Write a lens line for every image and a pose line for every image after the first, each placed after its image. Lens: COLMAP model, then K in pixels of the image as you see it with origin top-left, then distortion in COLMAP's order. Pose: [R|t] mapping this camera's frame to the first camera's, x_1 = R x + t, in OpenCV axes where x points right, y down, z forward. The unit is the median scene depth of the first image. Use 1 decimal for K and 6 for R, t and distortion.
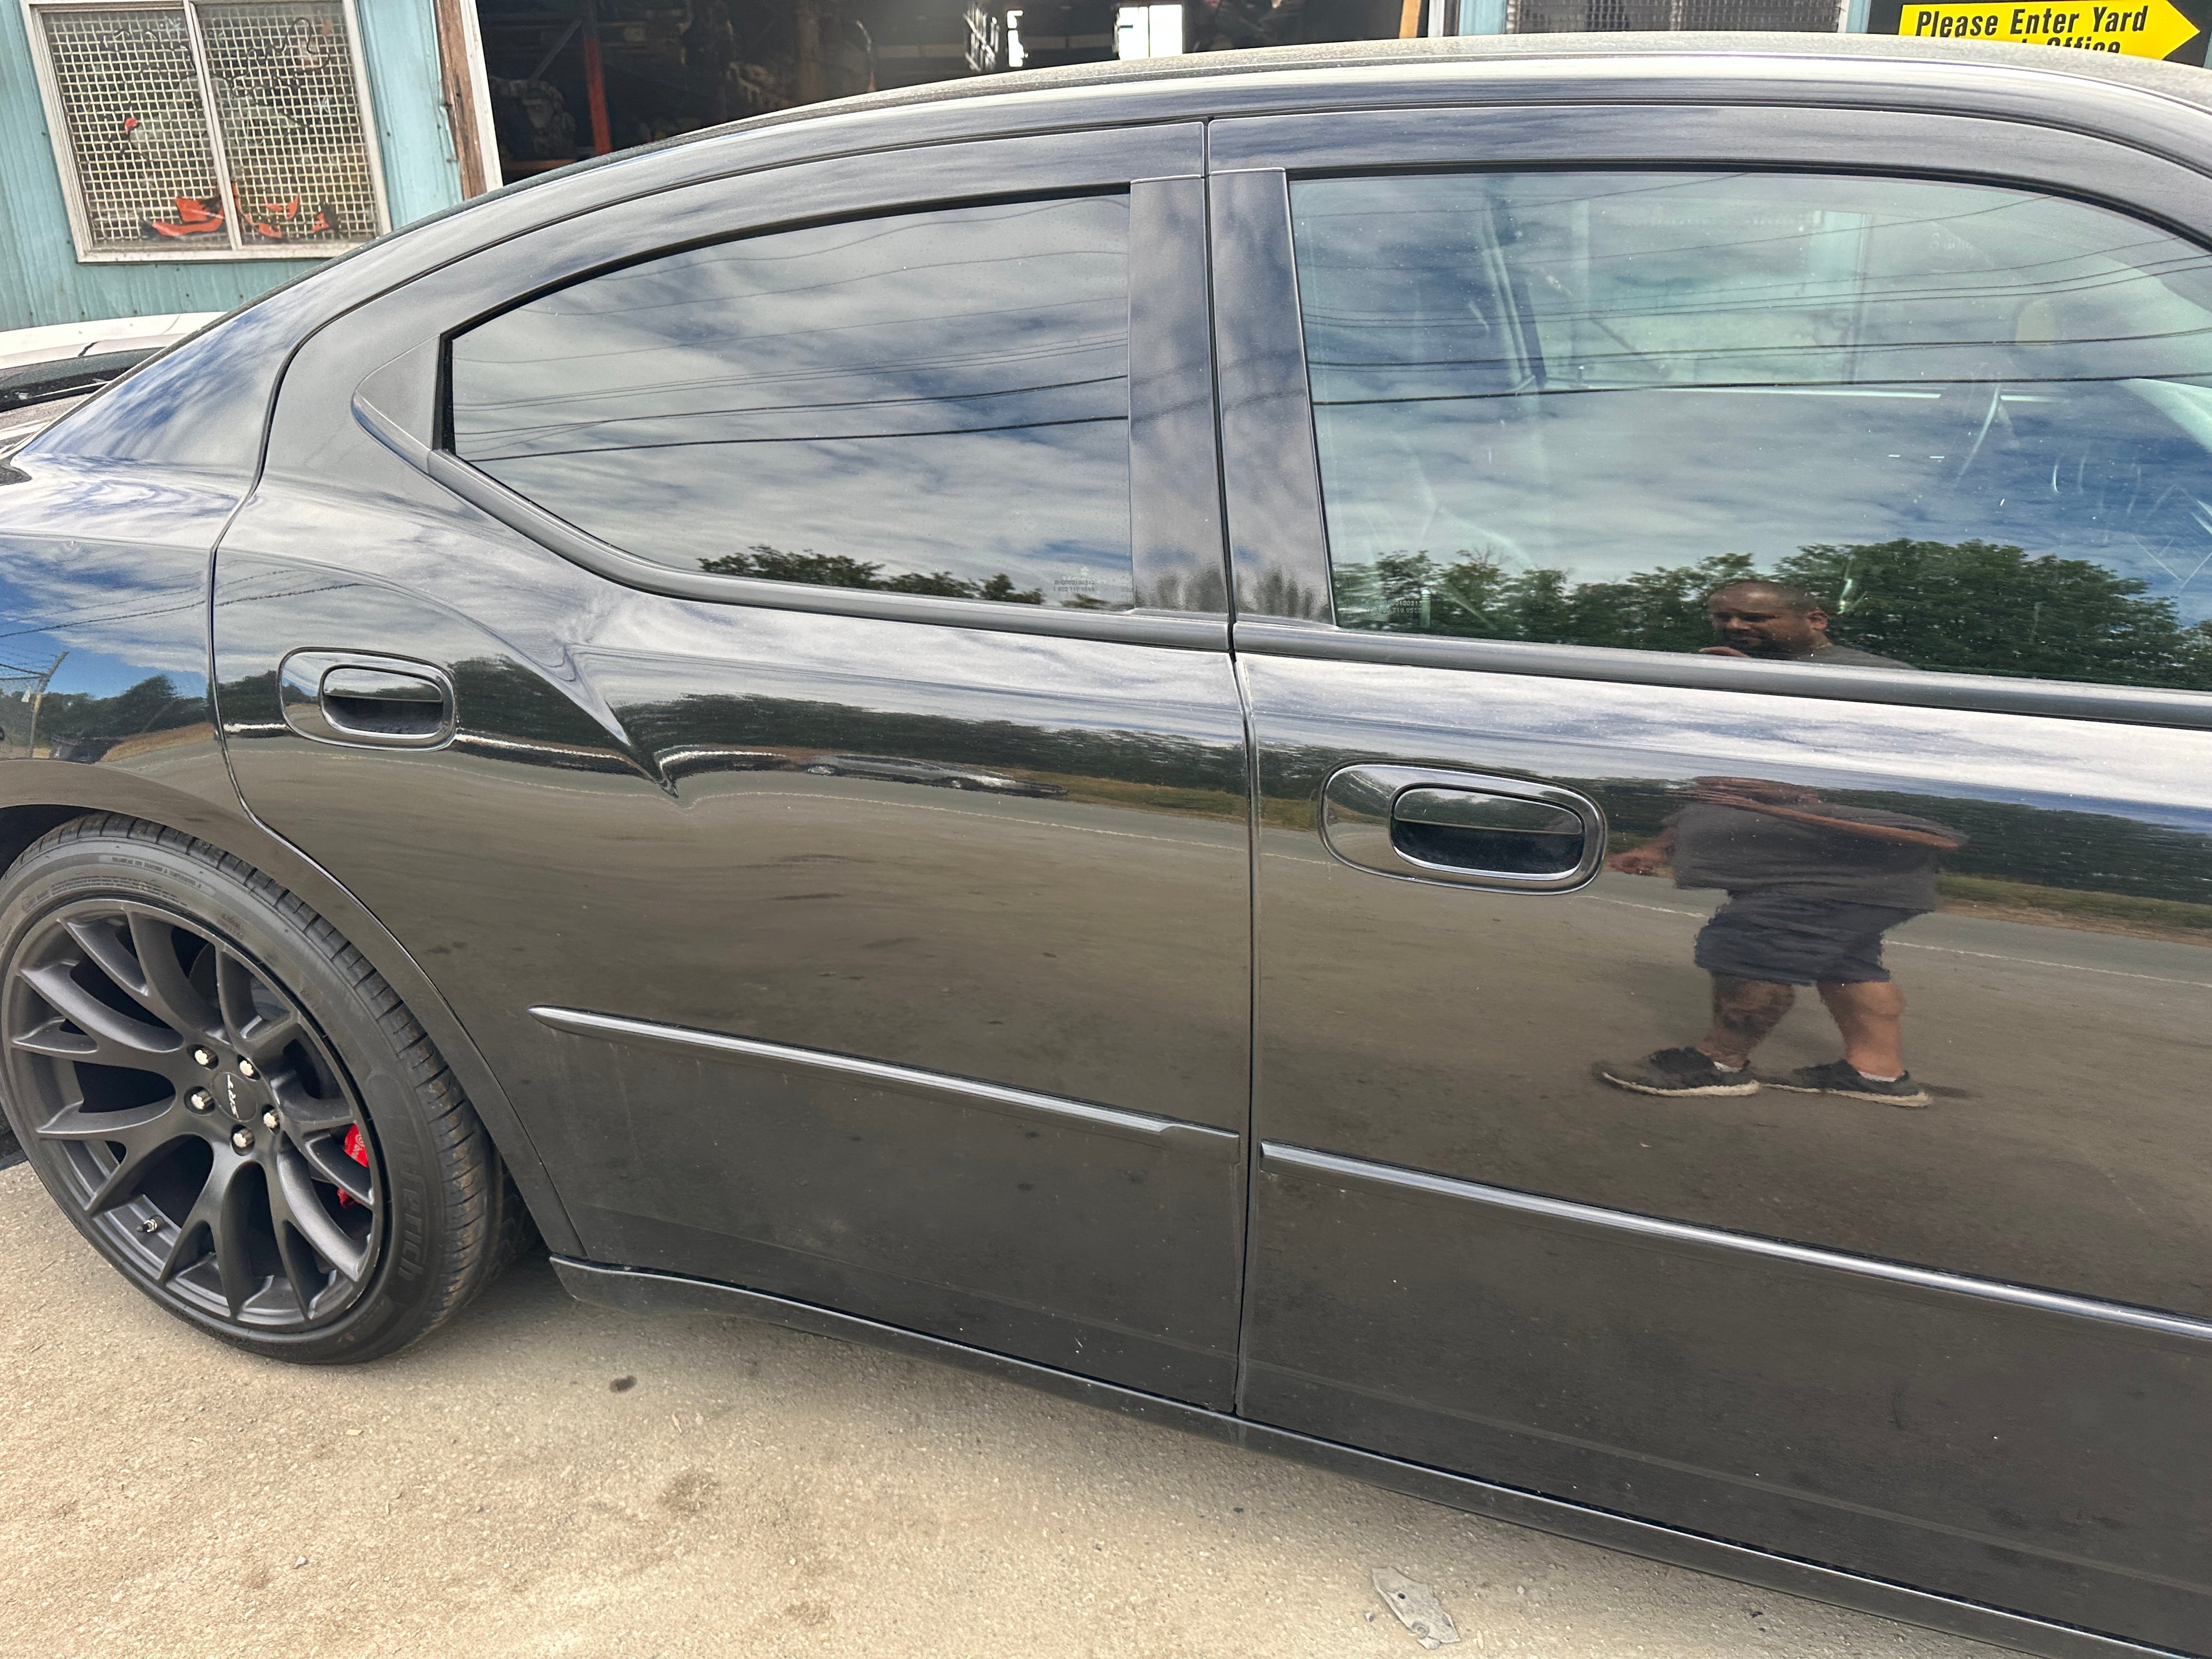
lens RADIAL K [[1568.0, 0, 1082.9], [0, 1568.0, 831.8], [0, 0, 1]] dist [-0.006242, -0.000939]
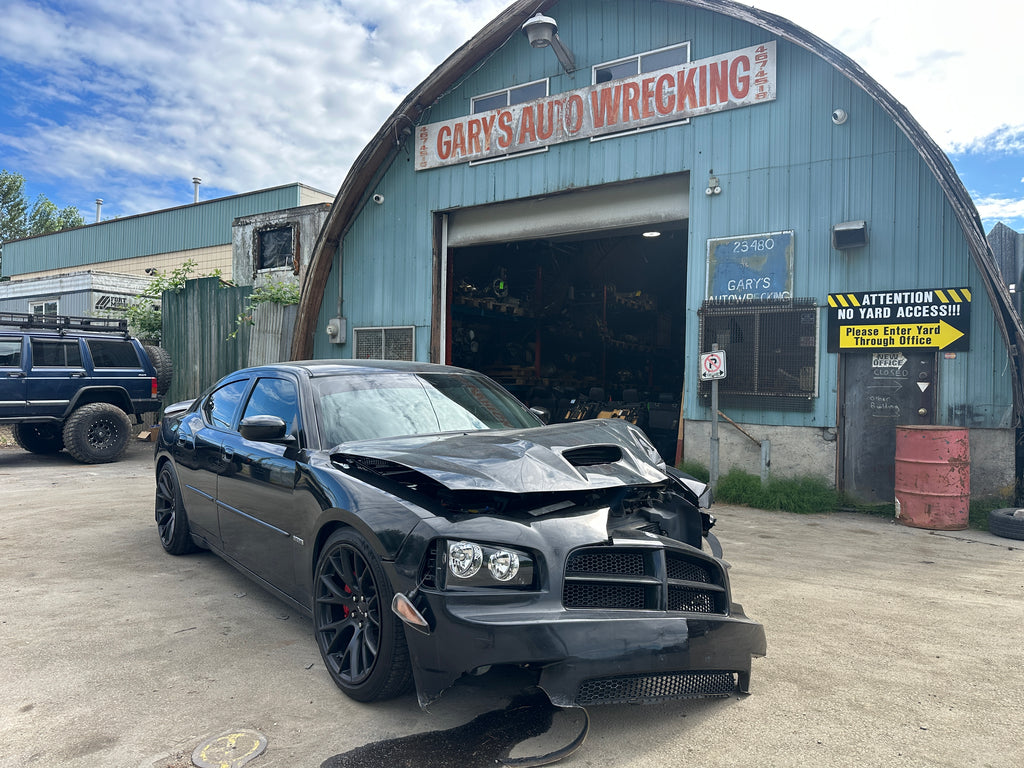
lens RADIAL K [[724.0, 0, 509.1], [0, 724.0, 392.0], [0, 0, 1]] dist [0.036506, -0.054110]
pose [[0.851565, 0.039501, -0.522759, 2.100075], [-0.221819, 0.930648, -0.291016, 0.290722], [0.475009, 0.363777, 0.801269, -0.880666]]
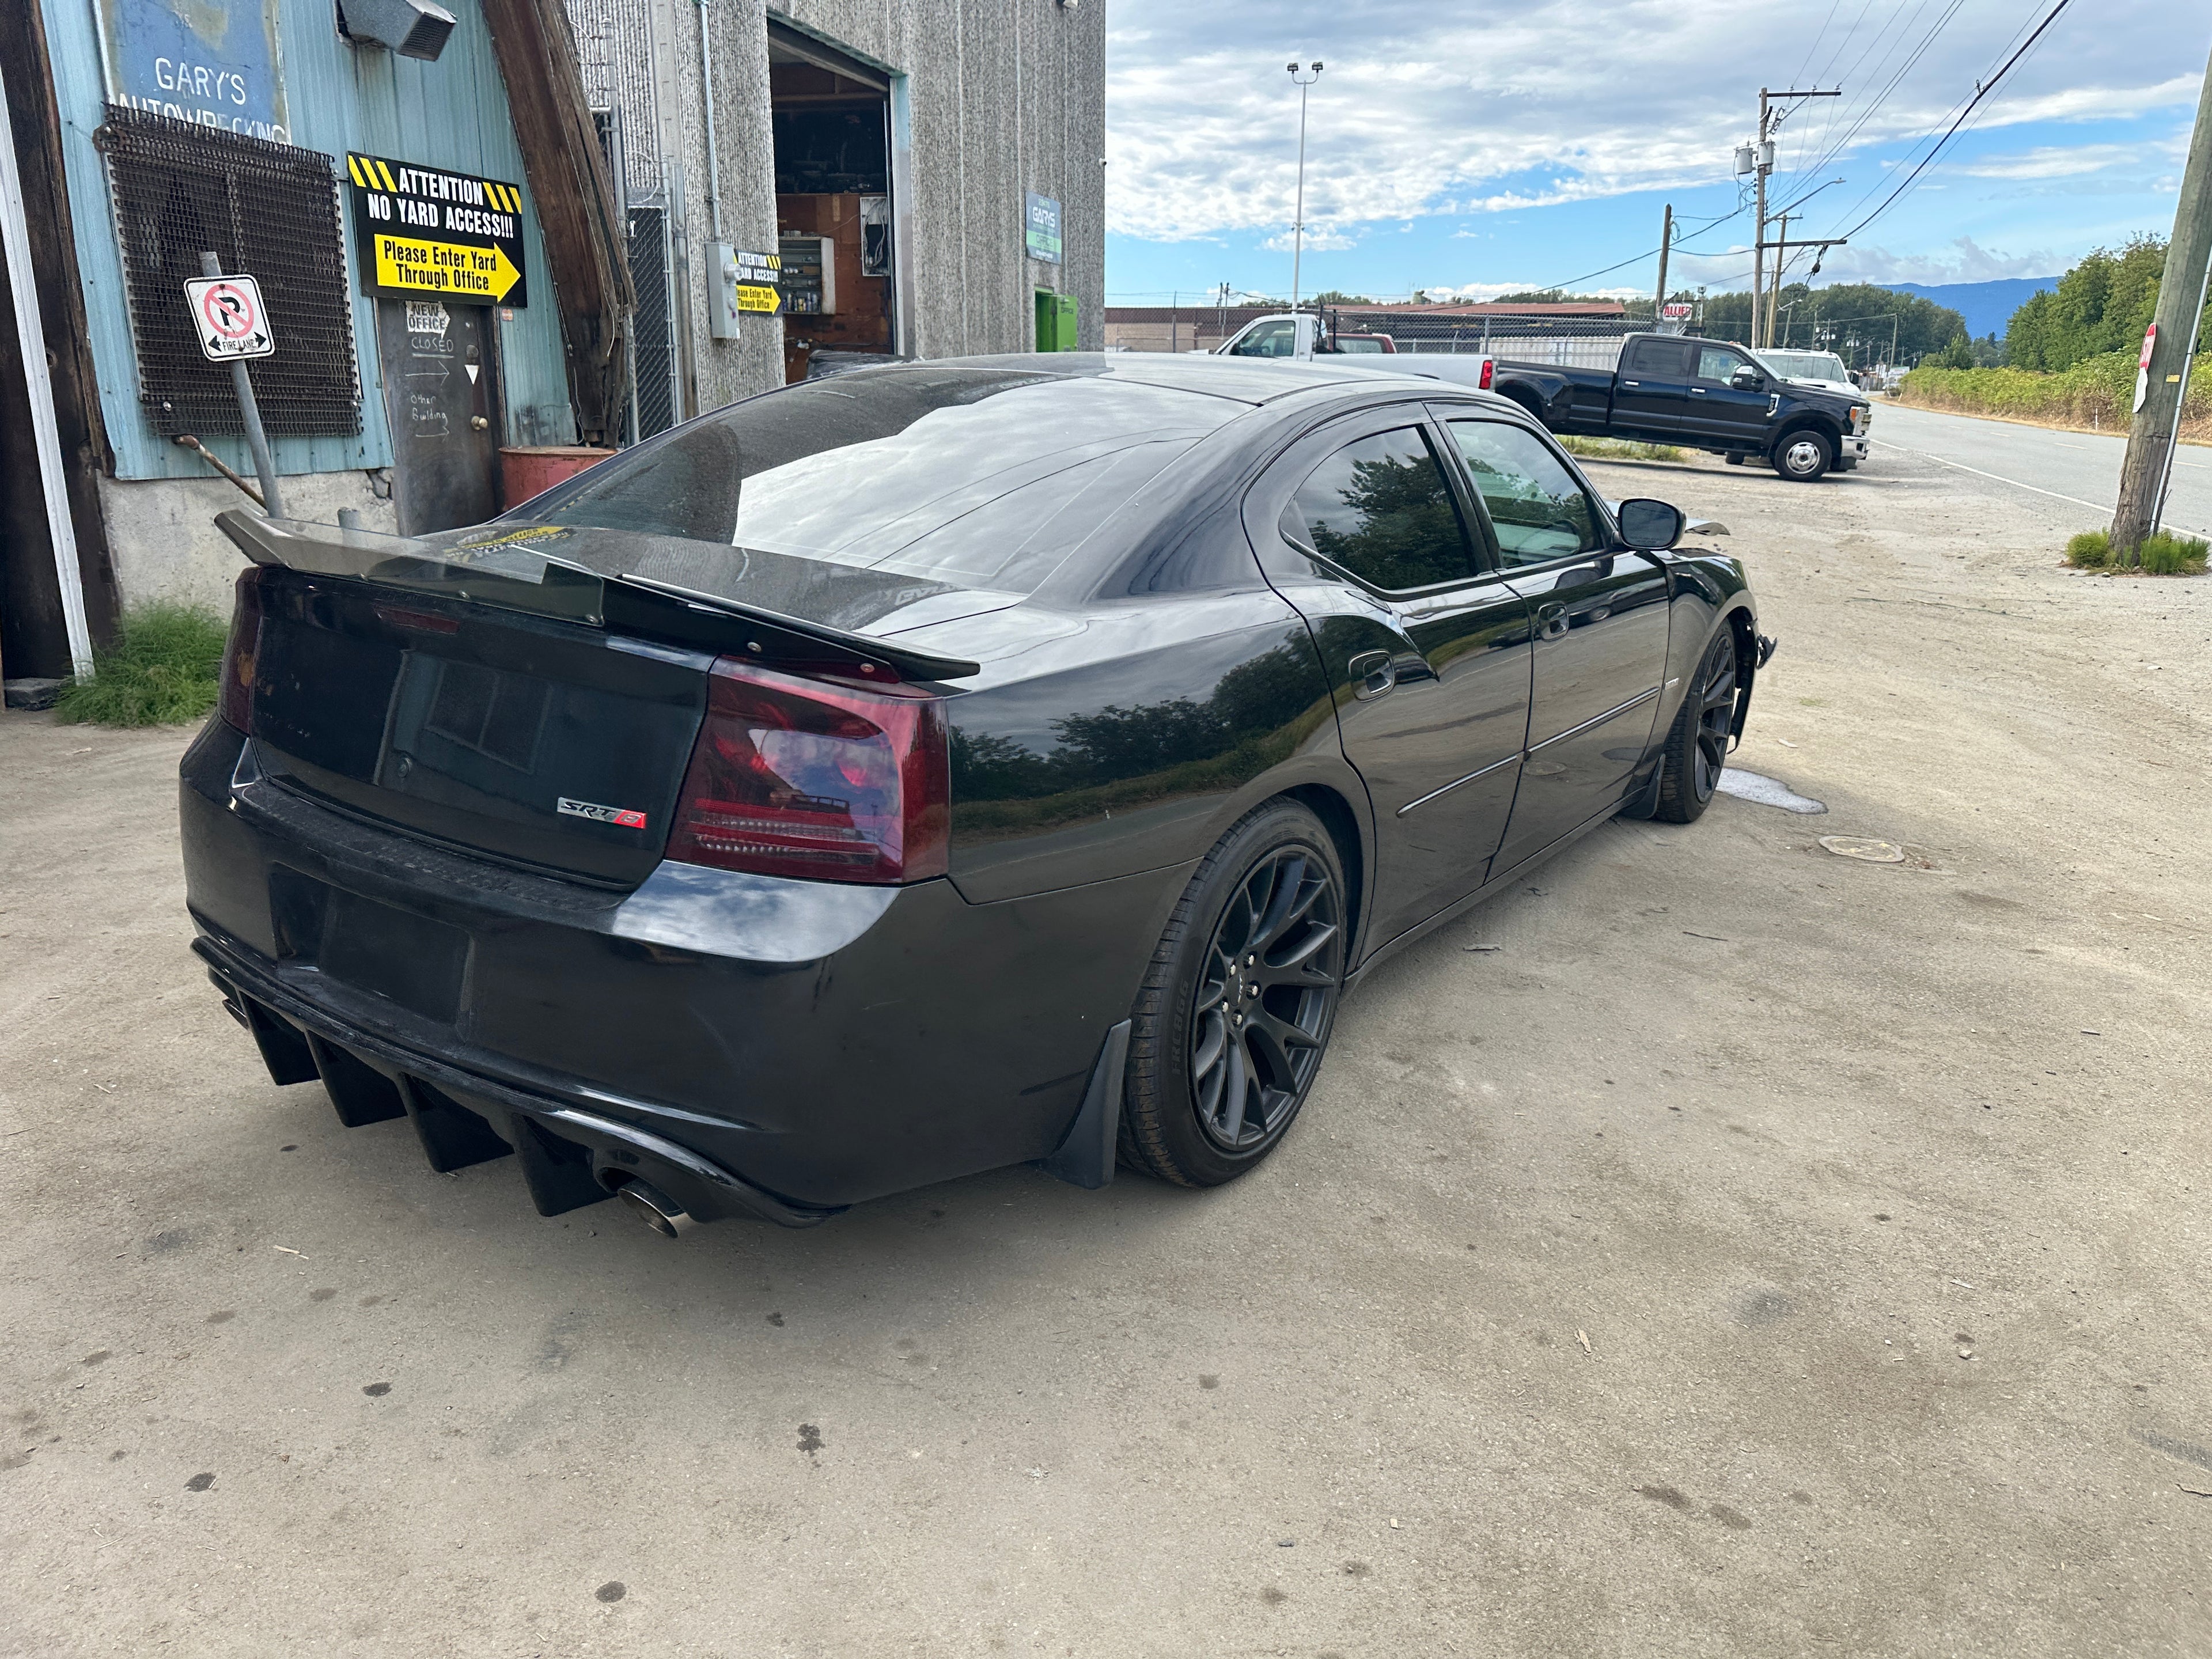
lens RADIAL K [[1559.8, 0, 1116.2], [0, 1559.8, 829.6], [0, 0, 1]] dist [0.020518, -0.023017]
pose [[0.232012, -0.242857, 0.941908, -1.922063], [0.327833, 0.931201, 0.159344, -0.251669], [-0.915804, 0.271818, 0.295666, 0.608329]]
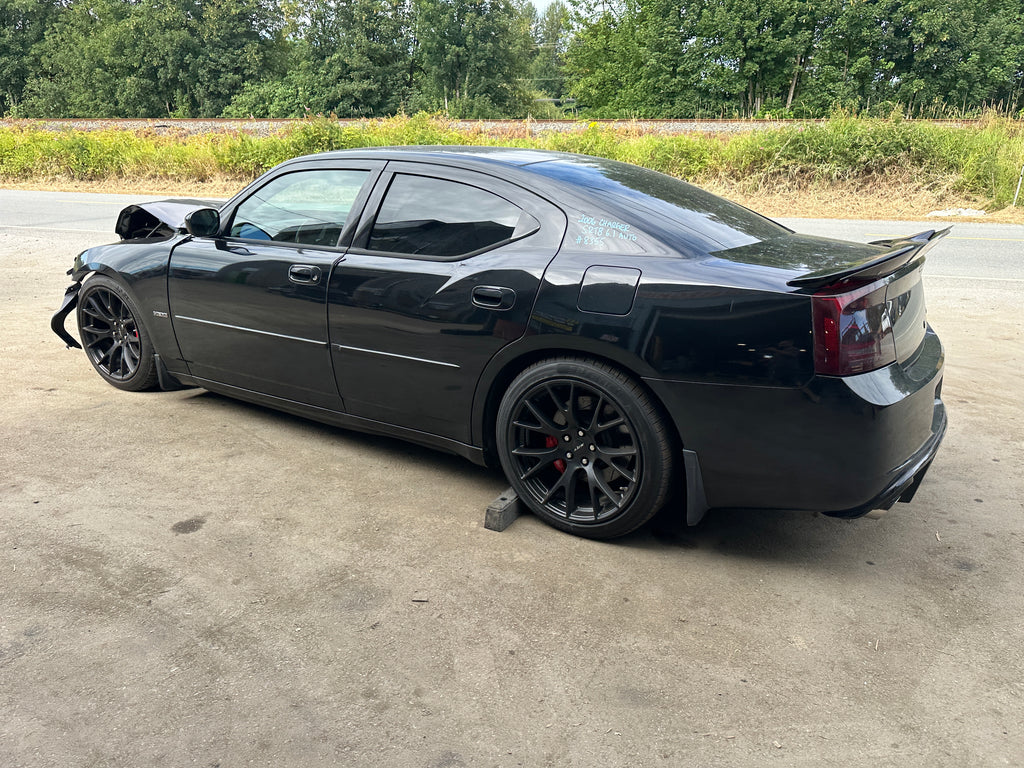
lens RADIAL K [[722.7, 0, 517.5], [0, 722.7, 383.5], [0, 0, 1]] dist [0.013333, -0.018612]
pose [[-0.977233, -0.053513, 0.205311, -0.373586], [0.086164, 0.784186, 0.614515, -1.173129], [-0.193886, 0.618214, -0.761721, 2.838056]]
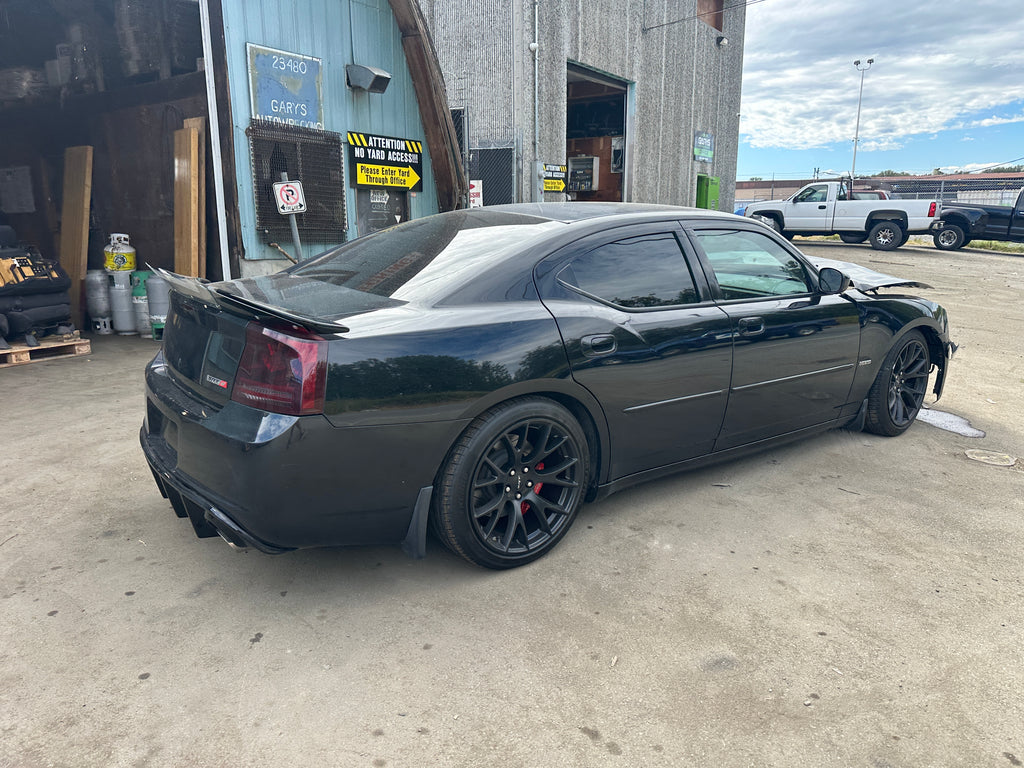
lens RADIAL K [[719.7, 0, 517.1], [0, 719.7, 390.5], [0, 0, 1]] dist [0.024118, -0.027610]
pose [[0.533914, -0.175212, 0.827186, -1.758141], [0.292274, 0.956234, 0.013896, -0.042292], [-0.793418, 0.234346, 0.561756, 0.082888]]
